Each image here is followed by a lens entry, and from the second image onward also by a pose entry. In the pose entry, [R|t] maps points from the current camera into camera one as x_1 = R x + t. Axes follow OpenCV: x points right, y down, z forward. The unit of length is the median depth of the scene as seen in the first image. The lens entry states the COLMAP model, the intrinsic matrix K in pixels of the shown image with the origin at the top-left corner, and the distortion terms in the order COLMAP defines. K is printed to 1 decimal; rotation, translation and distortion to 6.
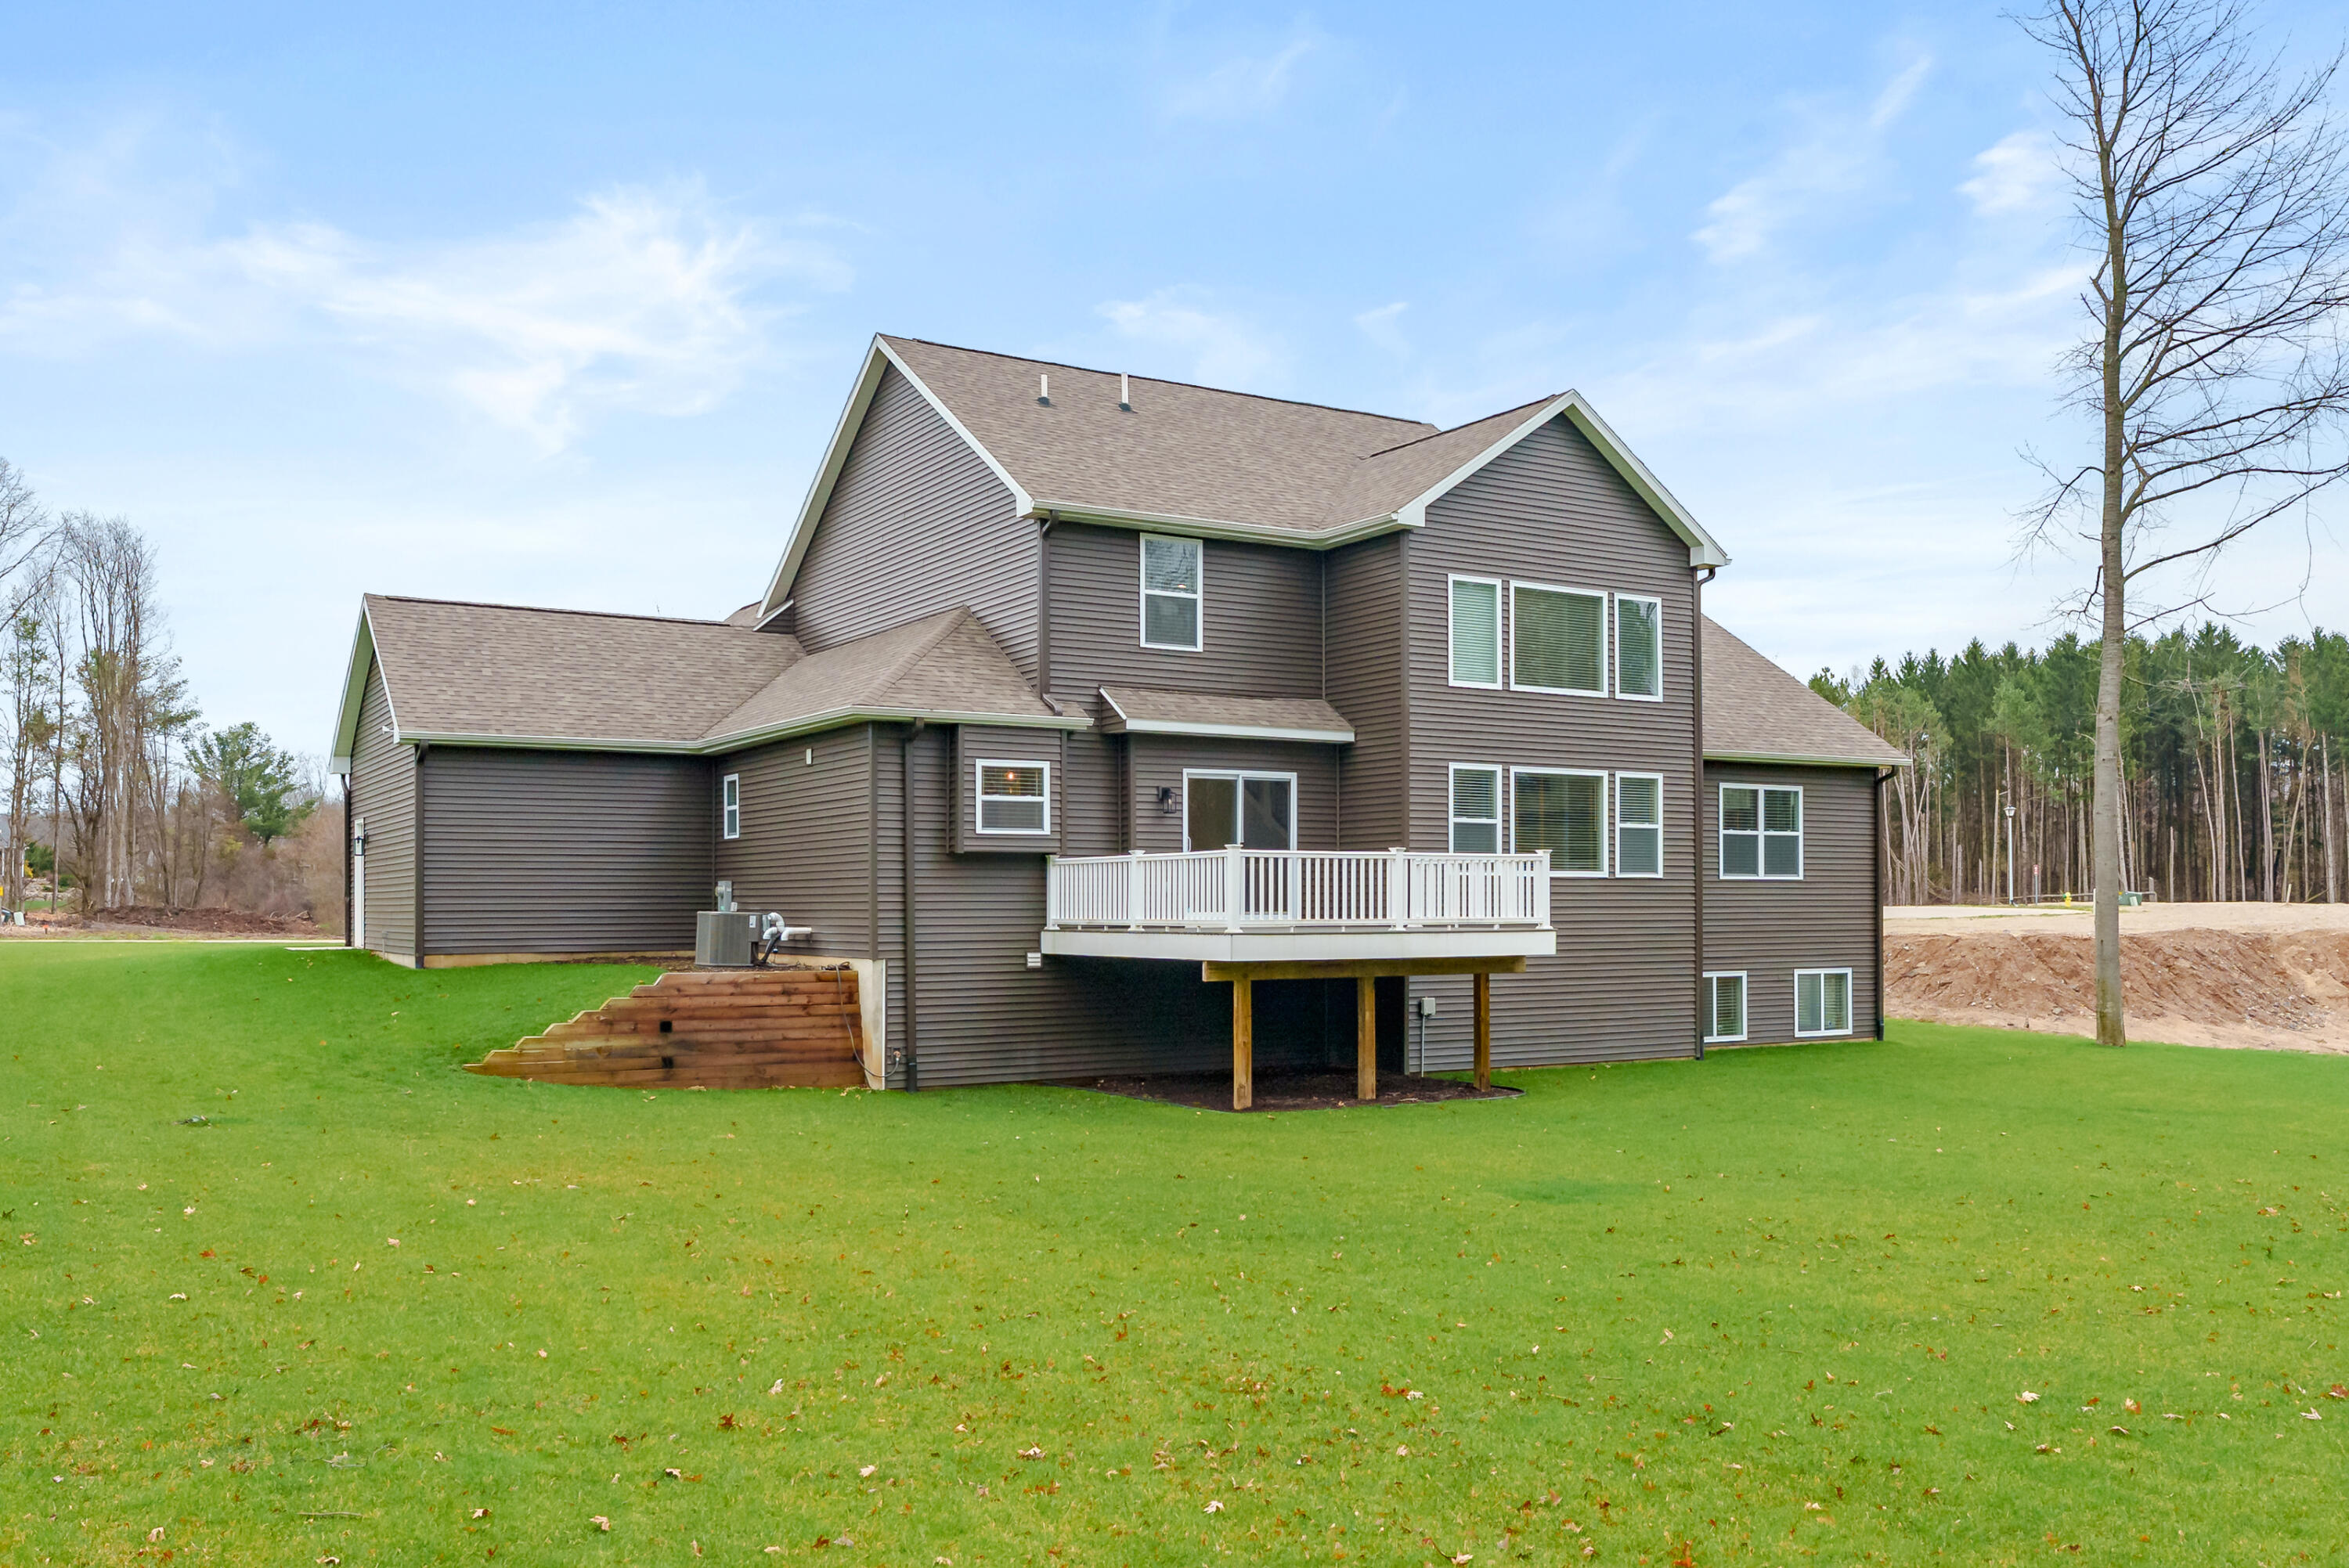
lens RADIAL K [[1942.3, 0, 1215.0], [0, 1942.3, 863.5], [0, 0, 1]] dist [-0.018734, 0.032455]
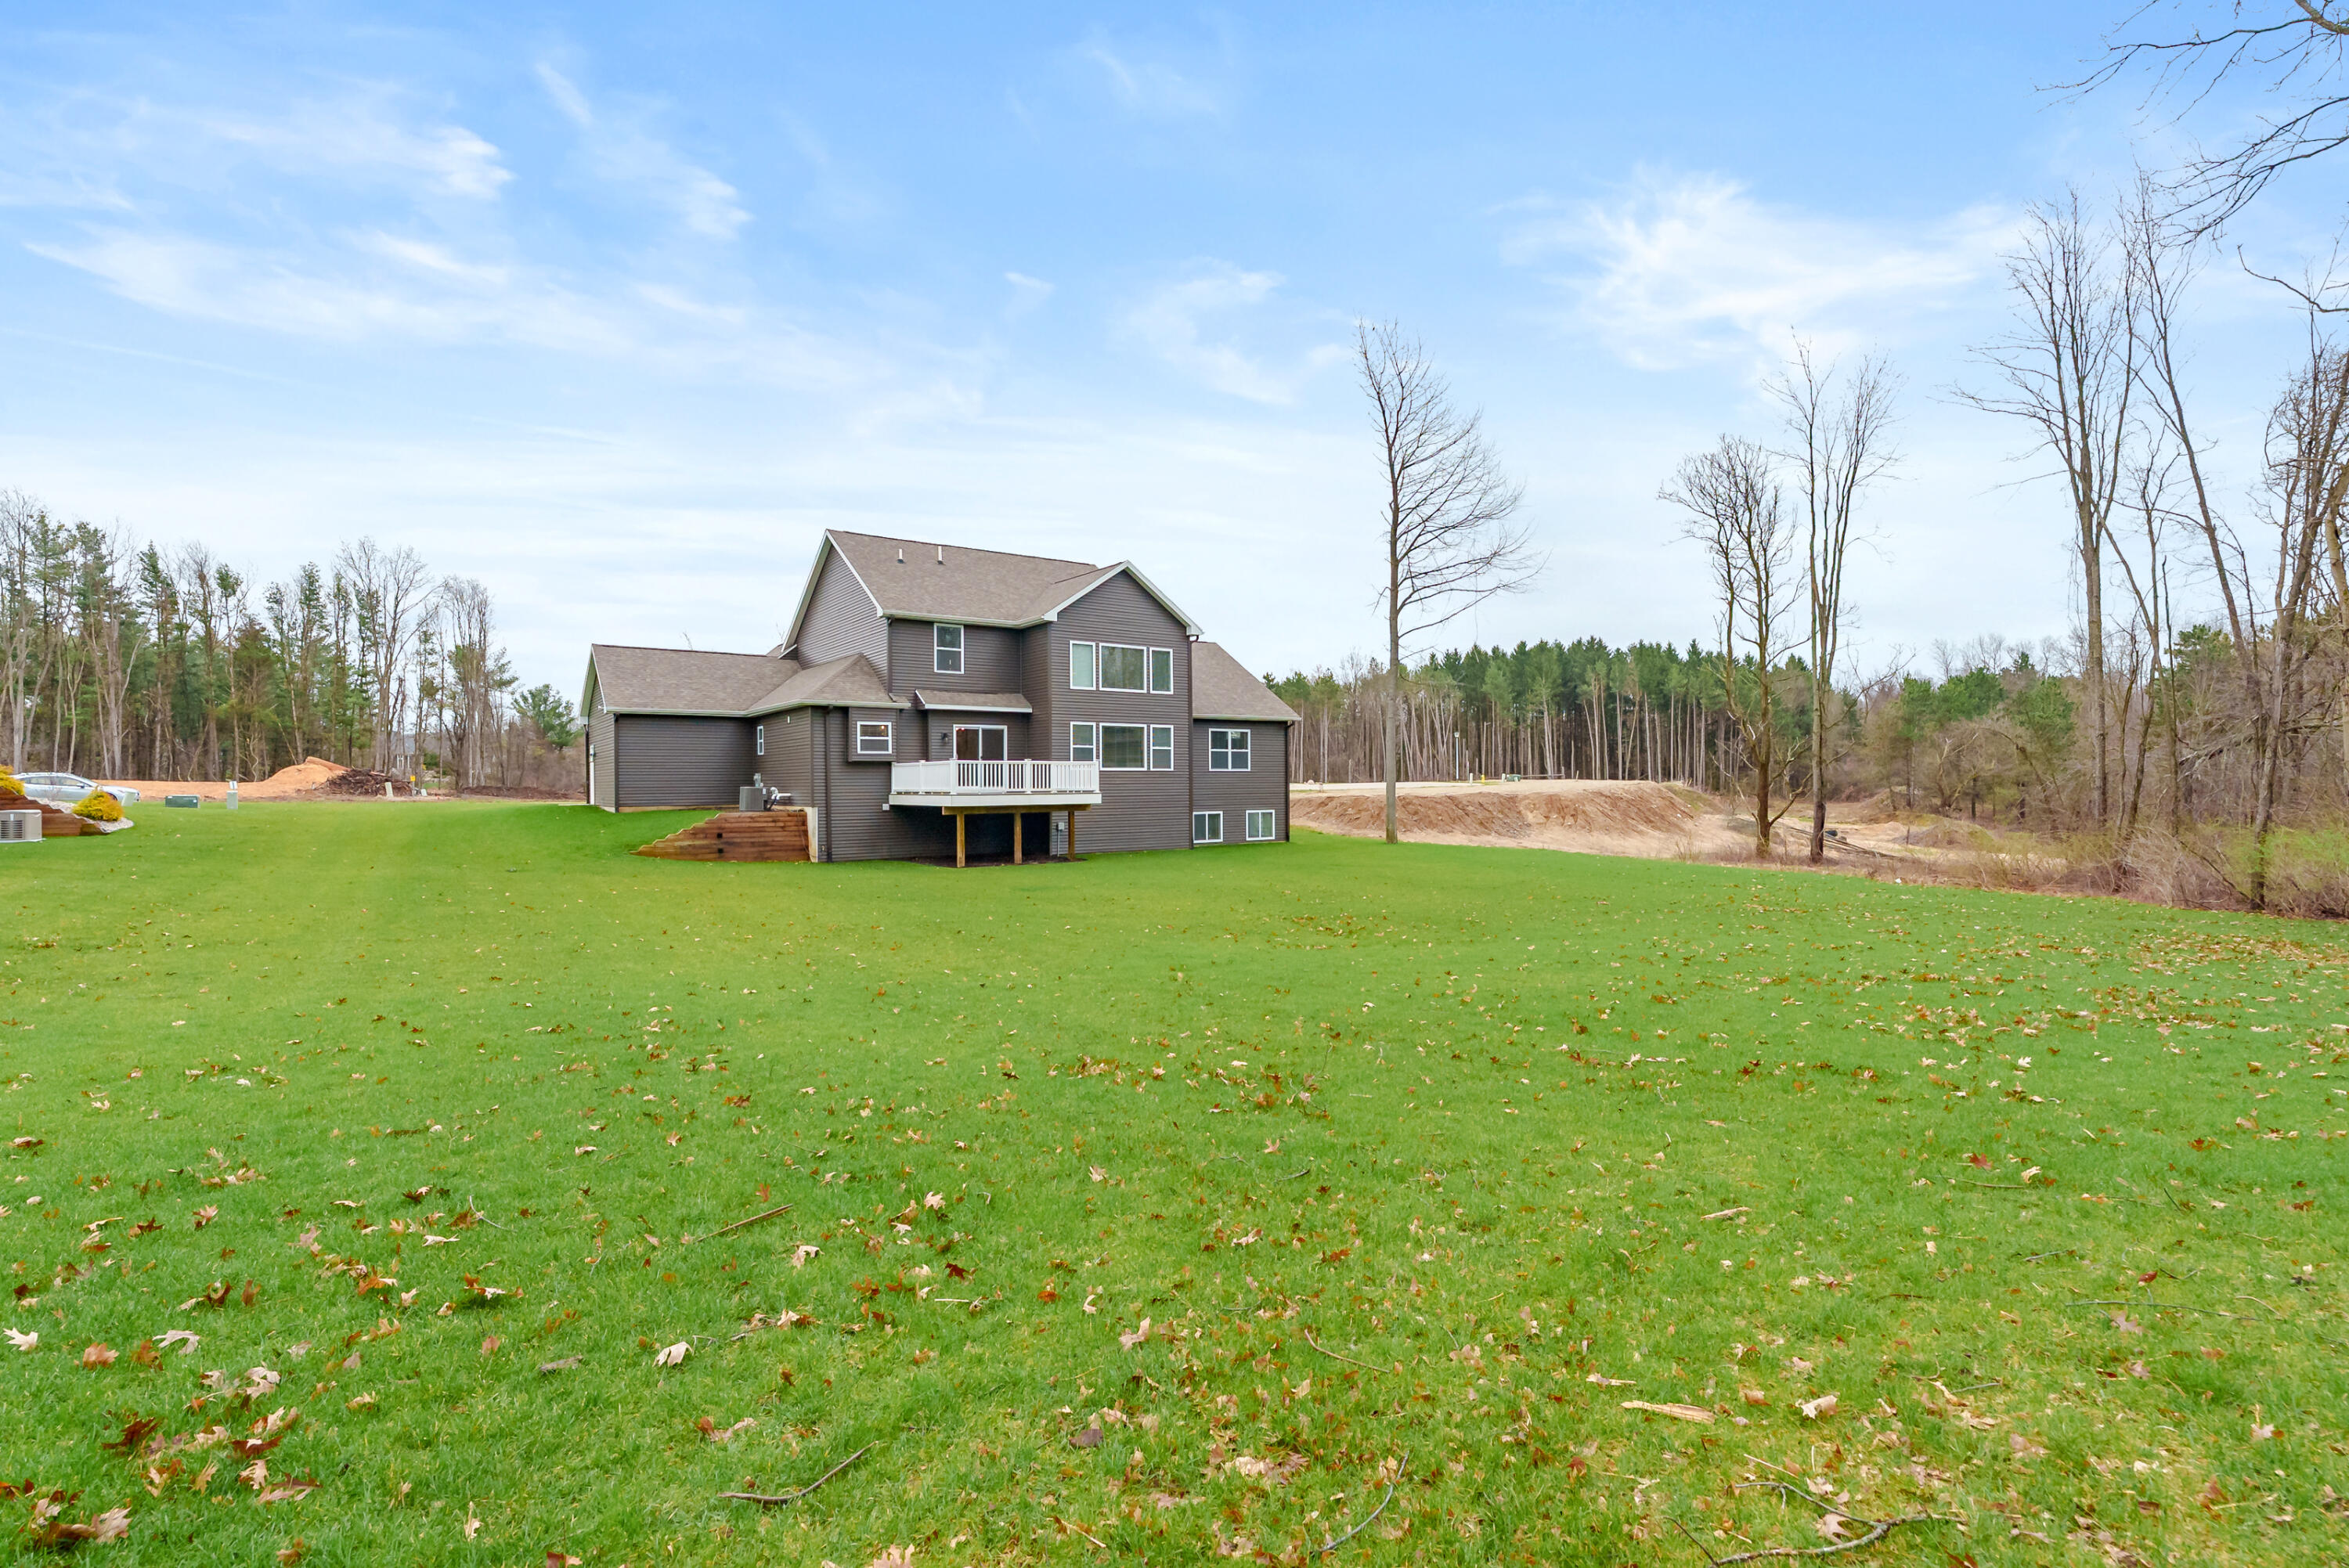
lens RADIAL K [[1074.2, 0, 1179.9], [0, 1074.2, 776.1], [0, 0, 1]] dist [-0.006596, 0.000362]
pose [[0.997736, -0.003208, 0.067170, 0.161744], [0.002190, 0.999882, 0.015225, -0.006106], [-0.067211, -0.015044, 0.997625, -0.292421]]
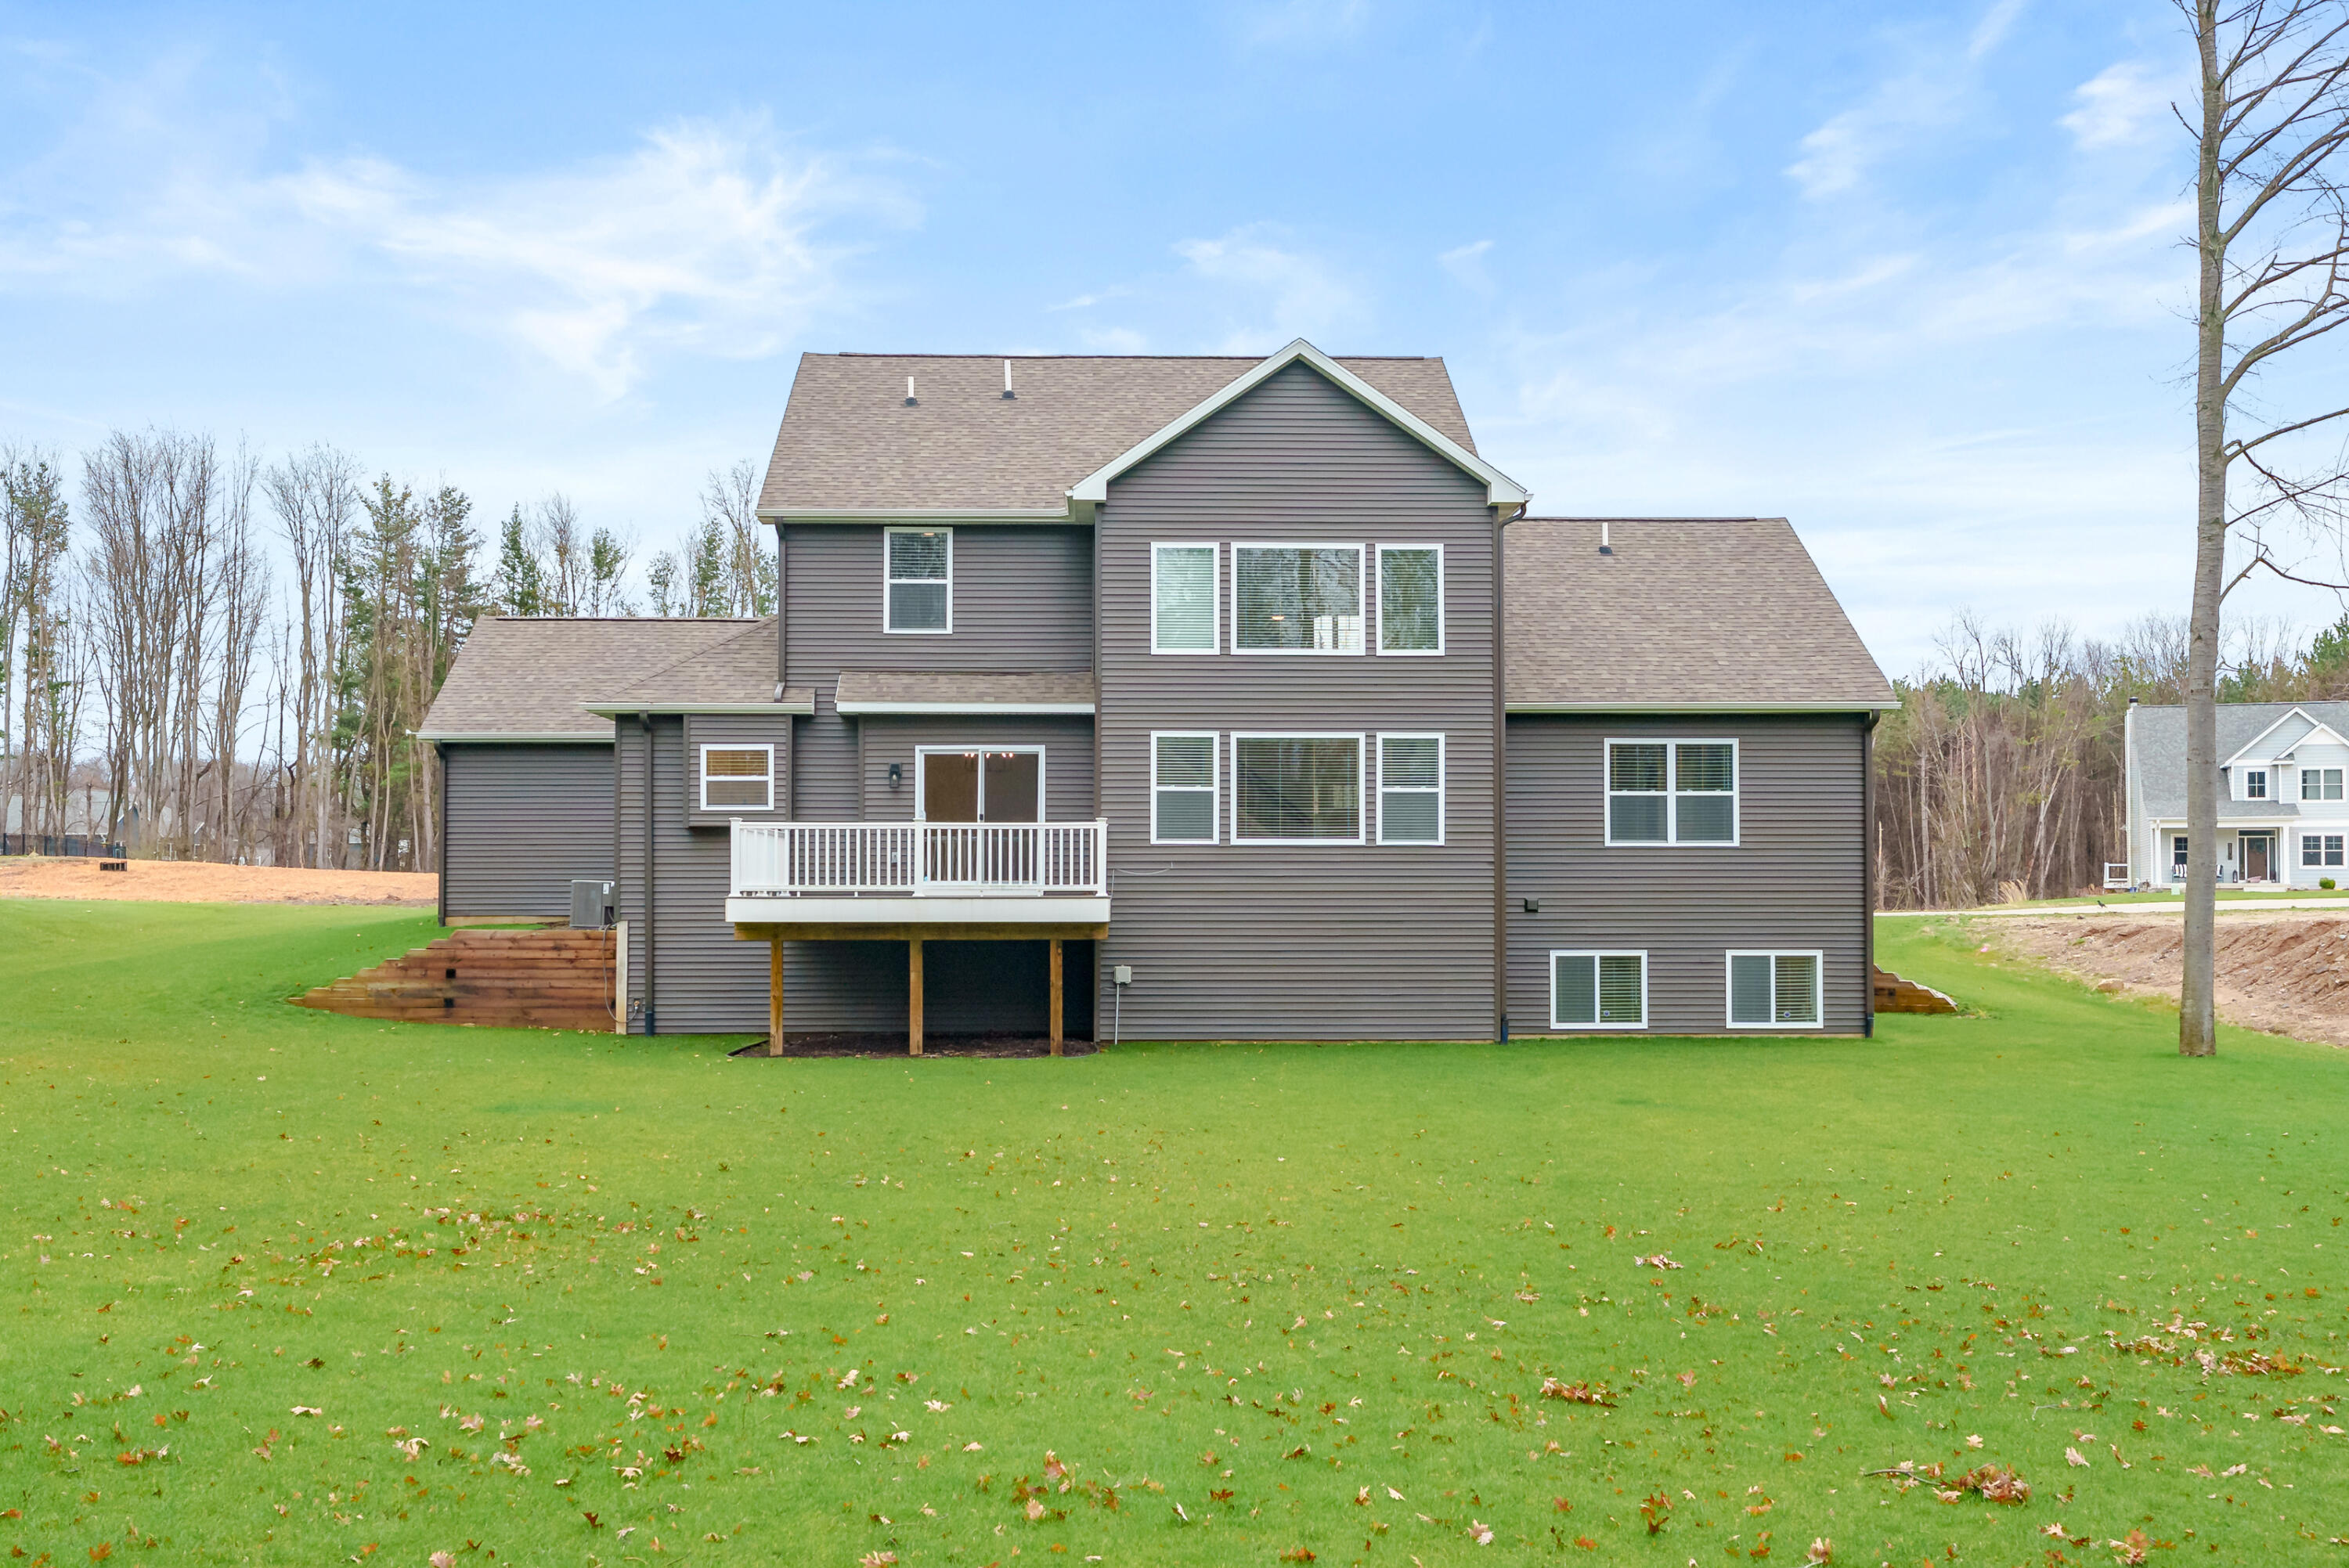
lens RADIAL K [[2255.3, 0, 1173.3], [0, 2255.3, 806.0], [0, 0, 1]] dist [-0.011883, 0.000000]
pose [[0.866752, -0.015570, -0.498495, 0.693742], [0.008779, 0.999834, -0.015963, 0.004881], [0.498661, 0.009460, 0.866745, 0.002089]]
